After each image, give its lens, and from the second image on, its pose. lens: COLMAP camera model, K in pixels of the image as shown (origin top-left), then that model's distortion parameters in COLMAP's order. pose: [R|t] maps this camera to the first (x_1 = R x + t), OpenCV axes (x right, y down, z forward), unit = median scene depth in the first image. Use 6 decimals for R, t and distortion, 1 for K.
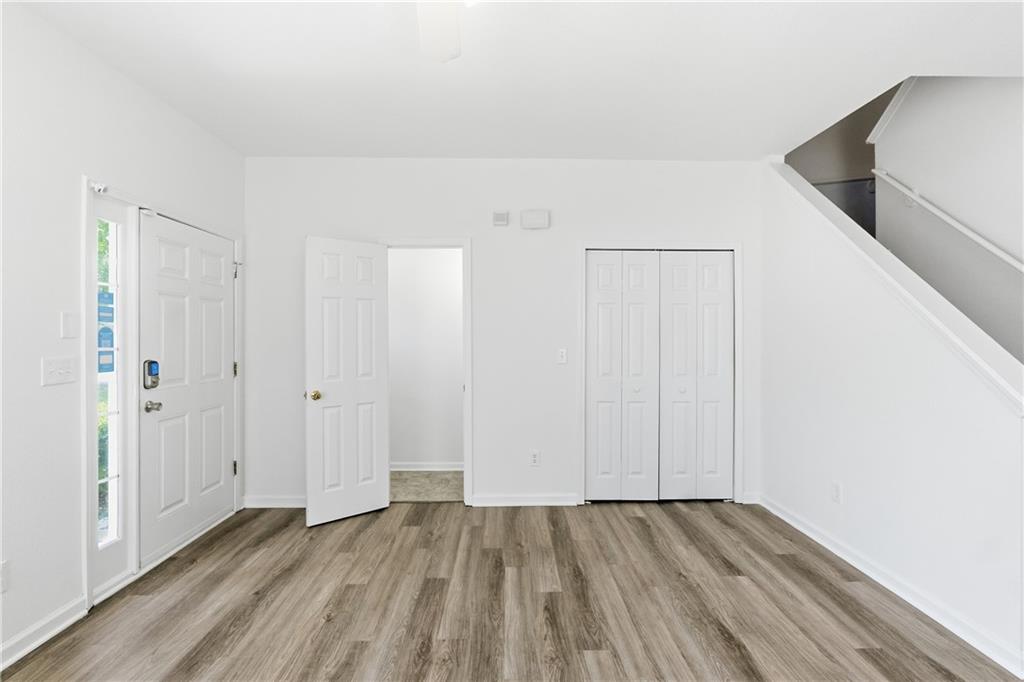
lens RADIAL K [[471.7, 0, 514.3], [0, 471.7, 336.2], [0, 0, 1]] dist [-0.004448, 0.000215]
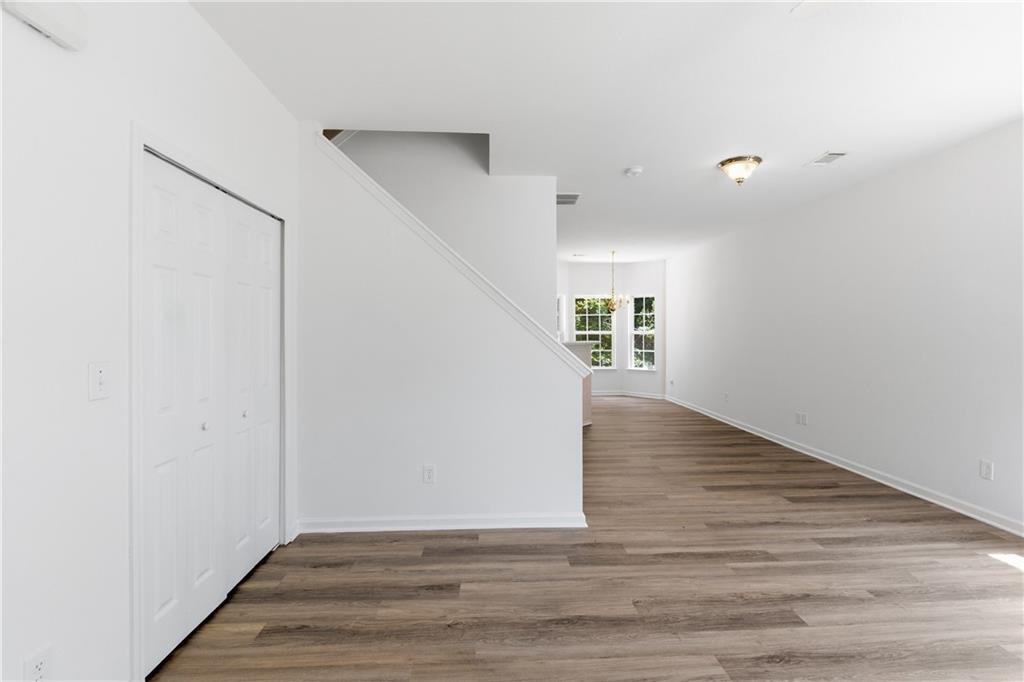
lens RADIAL K [[471.7, 0, 514.3], [0, 471.7, 336.2], [0, 0, 1]] dist [-0.004448, 0.000215]
pose [[-0.036381, -0.009990, 0.999288, -0.444968], [0.000679, 0.999950, 0.010022, -0.000814], [-0.999338, 0.001043, -0.036373, 0.895089]]
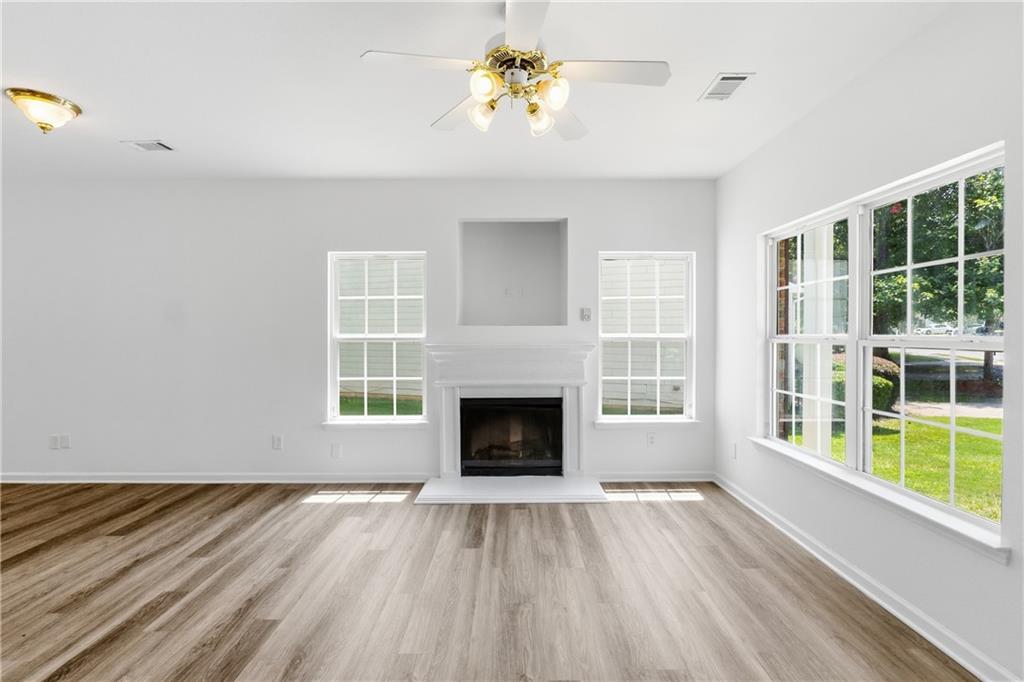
lens RADIAL K [[471.7, 0, 514.3], [0, 471.7, 336.2], [0, 0, 1]] dist [-0.004448, 0.000215]
pose [[-0.999814, -0.000475, 0.019297, -0.095403], [-0.000408, 0.999994, 0.003515, 0.000599], [-0.019298, 0.003506, -0.999808, 1.176653]]
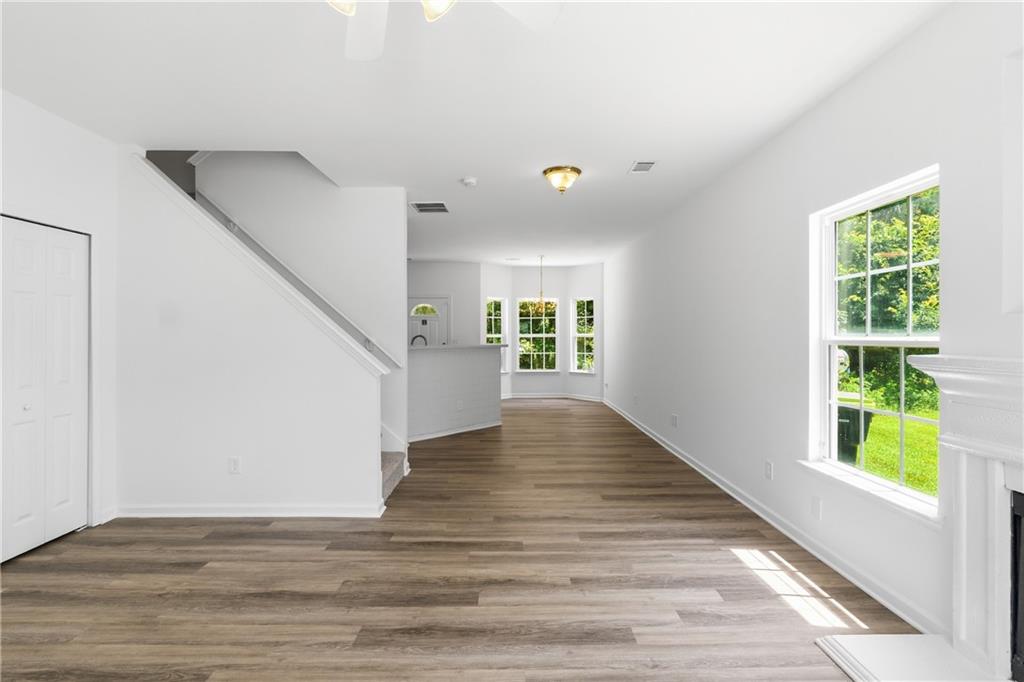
lens RADIAL K [[477.5, 0, 513.8], [0, 477.5, 338.3], [0, 0, 1]] dist [-0.003729, 0.000160]
pose [[0.013619, -0.008333, 0.999873, -0.545609], [0.000112, 0.999965, 0.008332, -0.001525], [-0.999907, -0.000002, 0.013619, 0.291875]]
